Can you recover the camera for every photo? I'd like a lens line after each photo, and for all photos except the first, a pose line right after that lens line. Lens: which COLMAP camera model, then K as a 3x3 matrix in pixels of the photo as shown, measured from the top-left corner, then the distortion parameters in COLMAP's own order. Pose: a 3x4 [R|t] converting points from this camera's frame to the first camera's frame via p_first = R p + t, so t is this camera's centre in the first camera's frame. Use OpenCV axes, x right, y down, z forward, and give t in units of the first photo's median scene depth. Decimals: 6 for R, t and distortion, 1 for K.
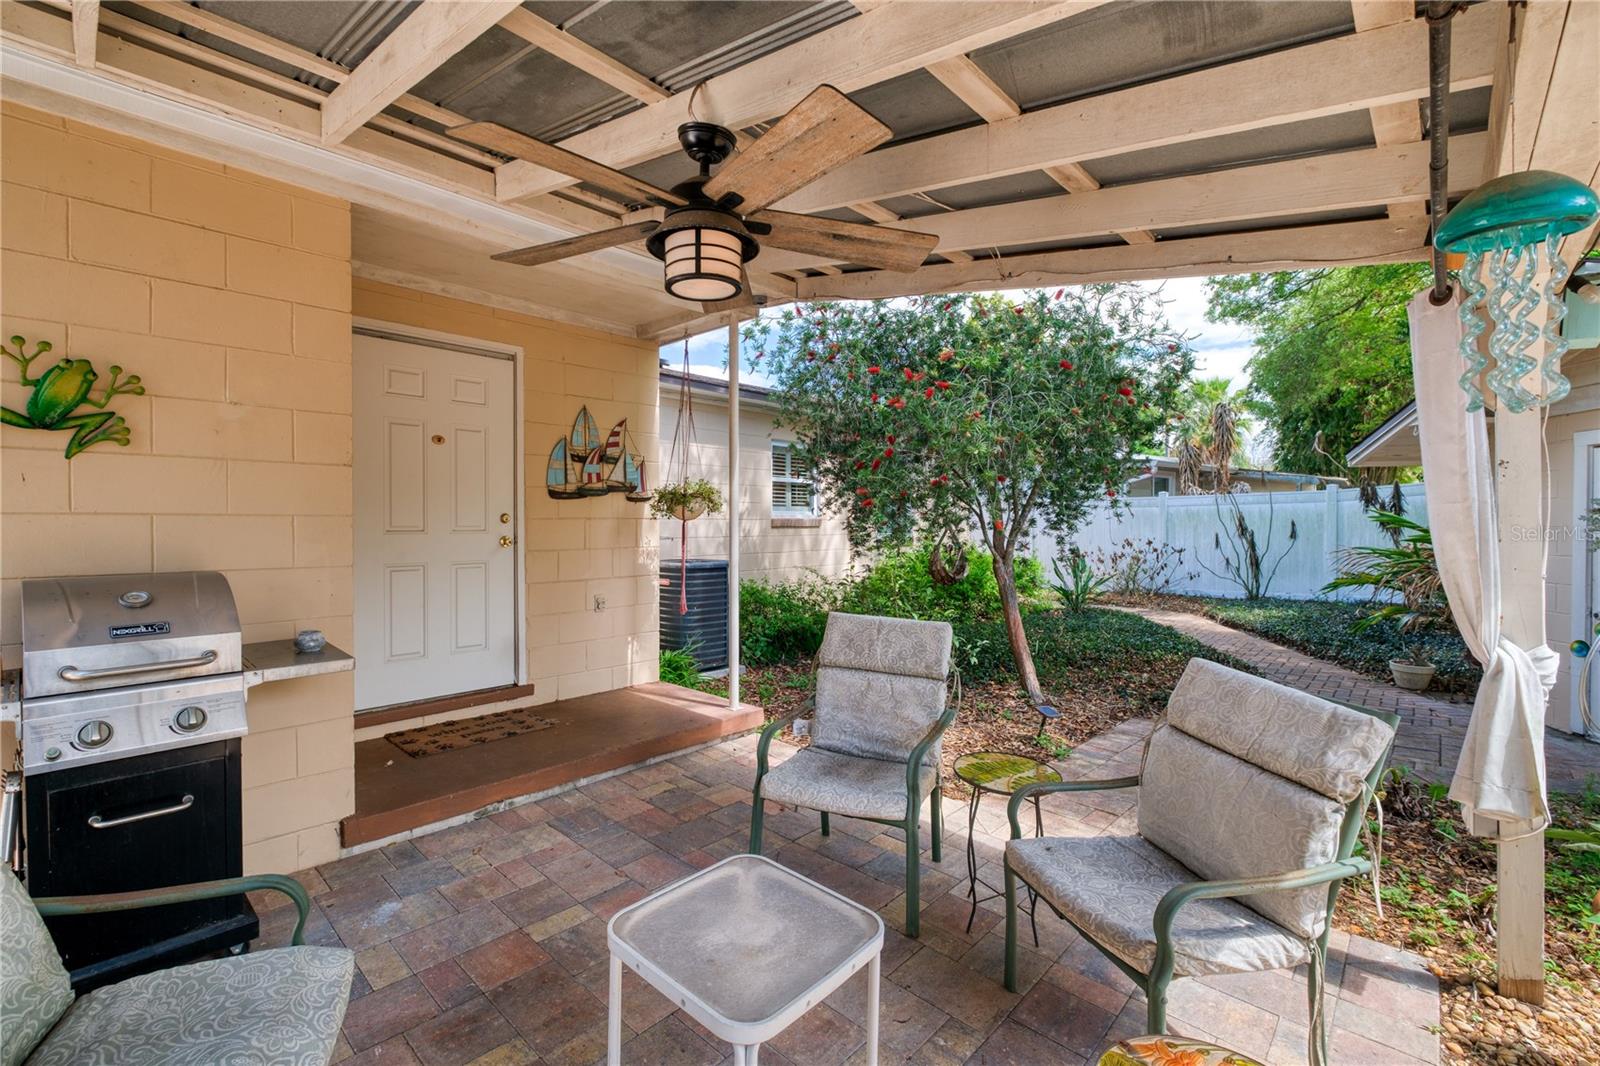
lens RADIAL K [[679.1, 0, 800.0], [0, 679.1, 533.0], [0, 0, 1]] dist [-0.001193, -0.000118]
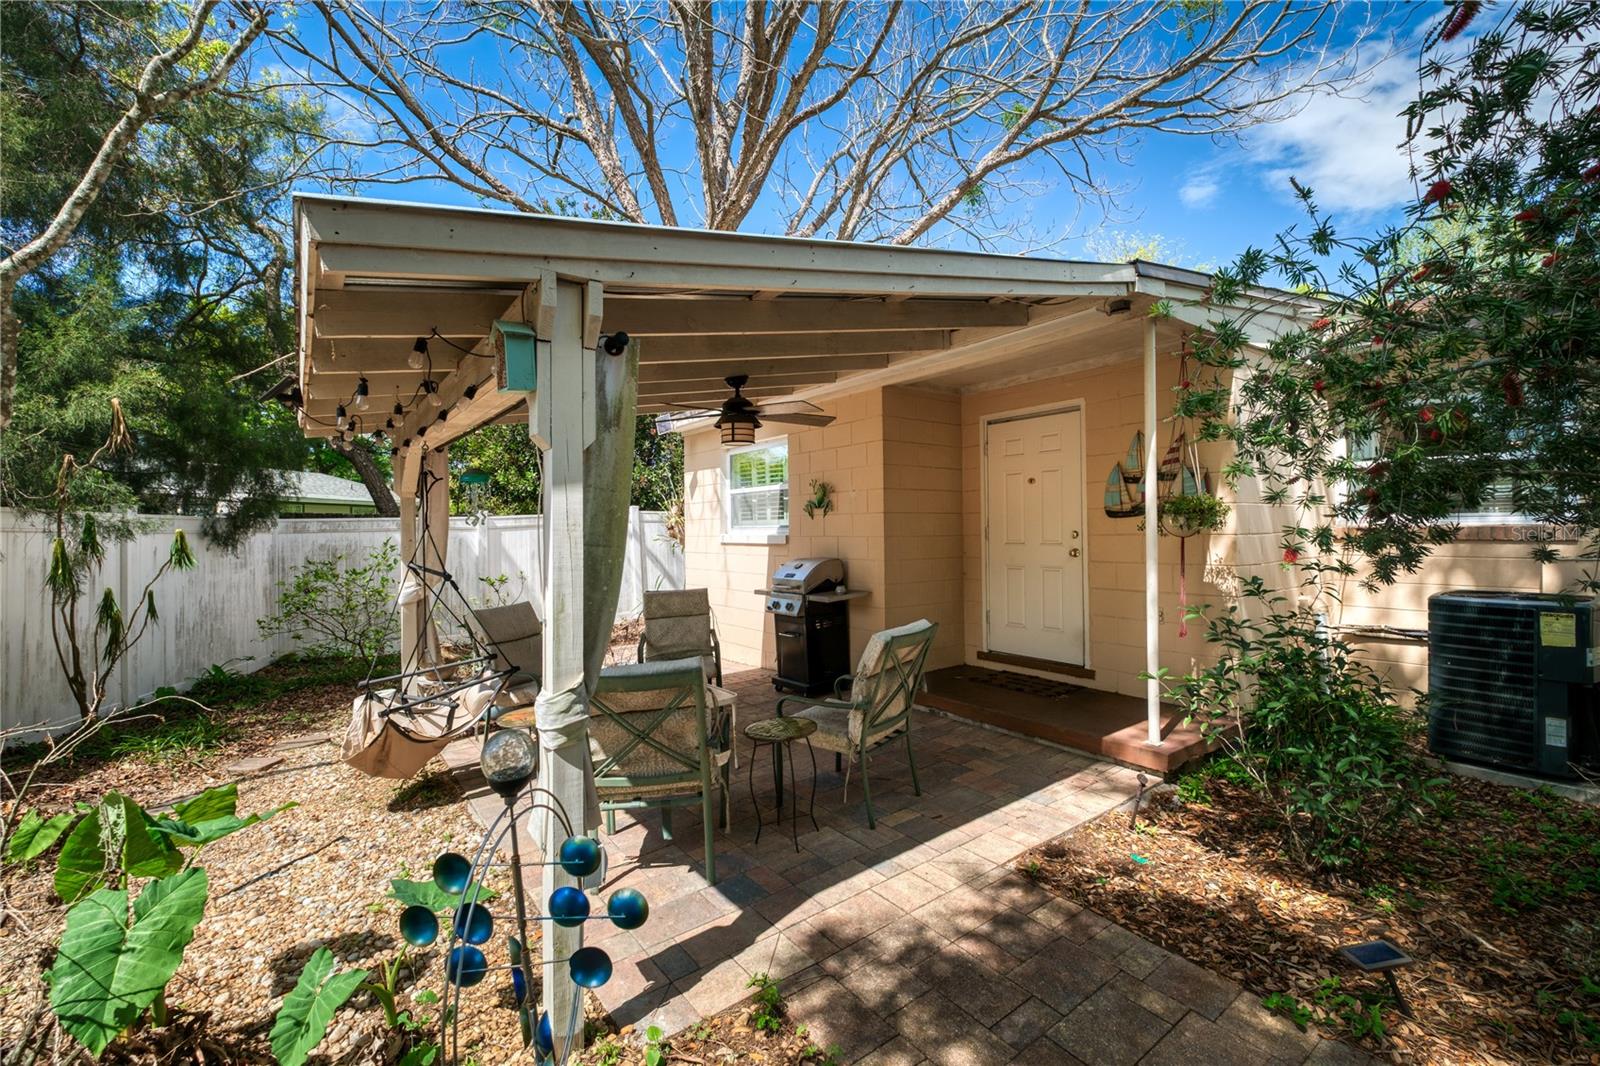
lens RADIAL K [[679.1, 0, 800.0], [0, 679.1, 533.0], [0, 0, 1]] dist [-0.001193, -0.000118]
pose [[-0.182894, 0.010174, -0.983080, 0.941482], [-0.000434, 0.999946, 0.010430, -0.038668], [0.983132, 0.002334, -0.182880, 0.735402]]
